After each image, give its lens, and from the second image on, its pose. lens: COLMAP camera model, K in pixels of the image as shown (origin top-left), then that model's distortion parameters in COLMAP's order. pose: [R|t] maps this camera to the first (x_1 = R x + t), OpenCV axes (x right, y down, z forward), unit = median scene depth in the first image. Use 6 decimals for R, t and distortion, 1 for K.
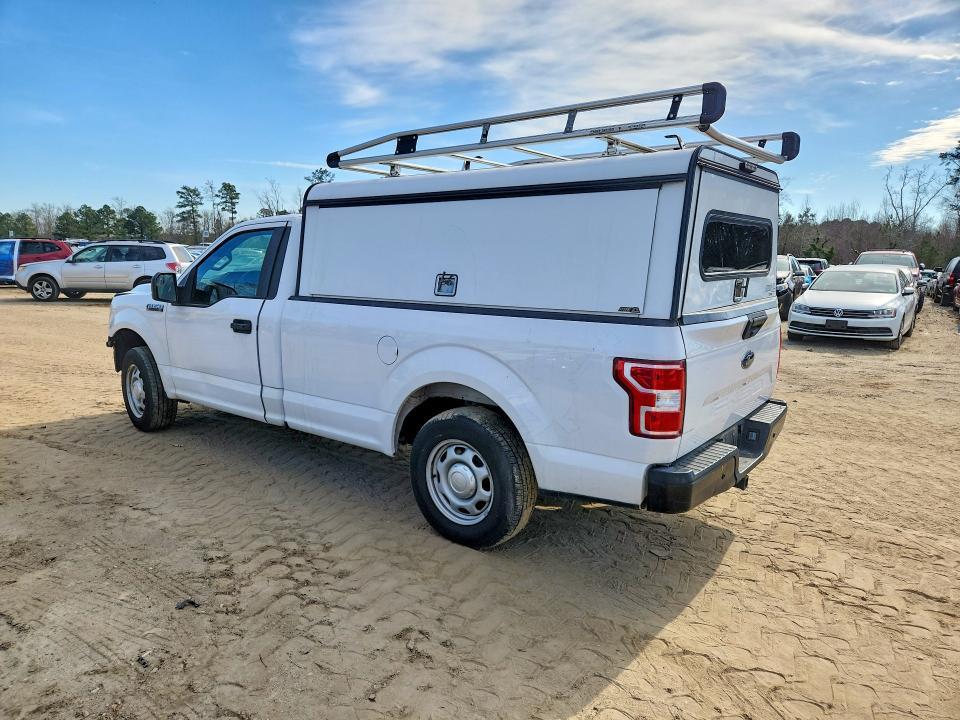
lens RADIAL K [[656.8, 0, 479.9], [0, 656.8, 324.7], [0, 0, 1]] dist [-0.000449, 0.000099]
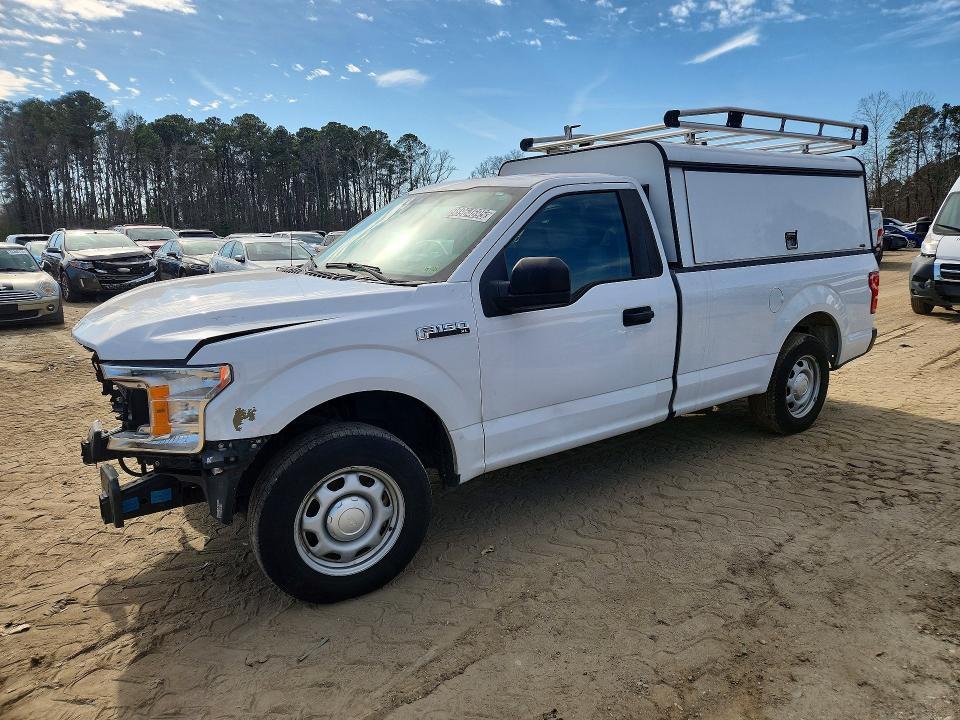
lens RADIAL K [[638.6, 0, 479.3], [0, 638.6, 349.7], [0, 0, 1]] dist [0.052300, -0.001133]
pose [[0.290469, -0.178096, 0.940165, -1.255285], [0.144419, 0.979431, 0.140915, -0.102433], [-0.945923, 0.094846, 0.310215, 1.038019]]
